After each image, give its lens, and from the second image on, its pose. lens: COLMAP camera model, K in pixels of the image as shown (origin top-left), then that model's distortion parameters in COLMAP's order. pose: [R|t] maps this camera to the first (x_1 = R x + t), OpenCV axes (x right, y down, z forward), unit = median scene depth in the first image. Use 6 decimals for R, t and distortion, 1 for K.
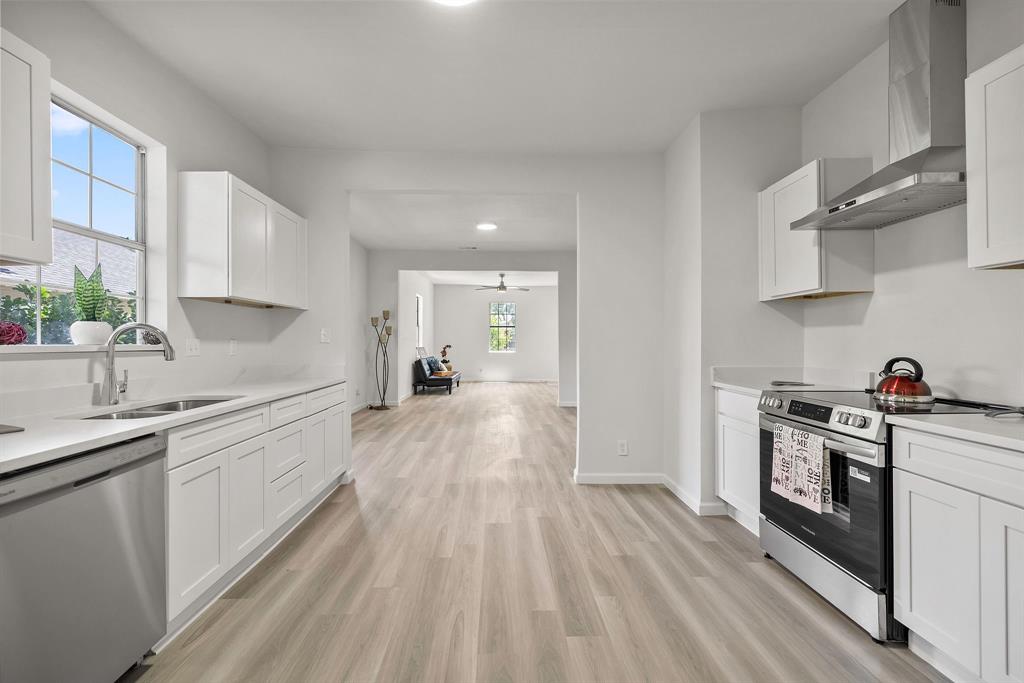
lens RADIAL K [[429.5, 0, 512.0], [0, 429.5, 341.5], [0, 0, 1]] dist [0.013144, -0.000125]
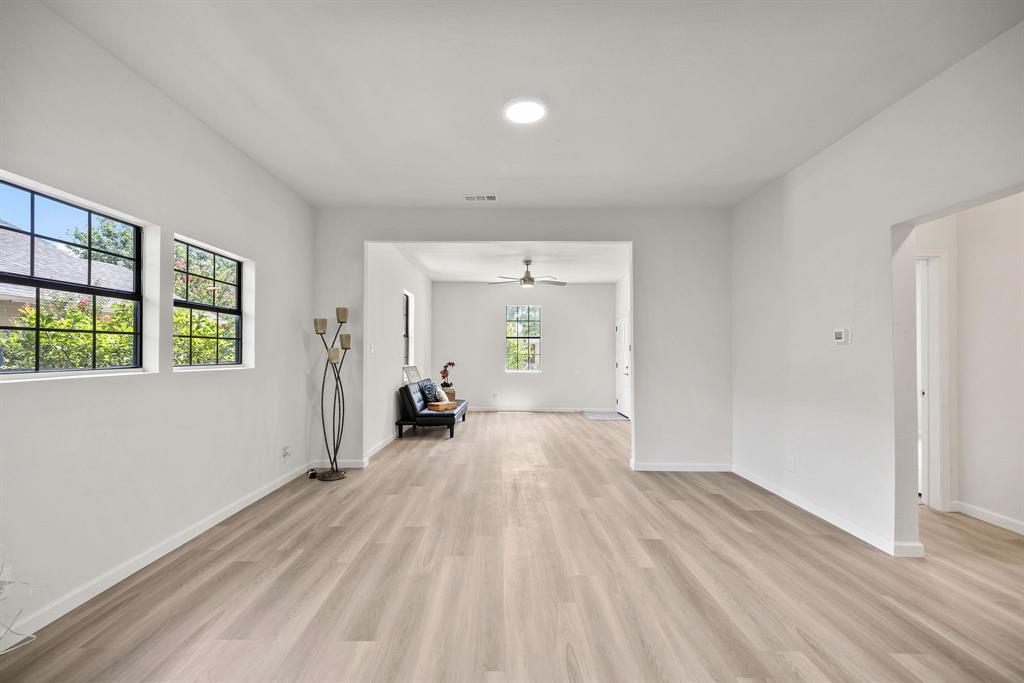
lens RADIAL K [[429.5, 0, 512.0], [0, 429.5, 341.5], [0, 0, 1]] dist [0.013144, -0.000125]
pose [[0.999901, -0.001827, -0.013943, -0.040022], [0.001393, 0.999514, -0.031130, -0.005556], [0.013993, 0.031107, 0.999418, 0.322534]]
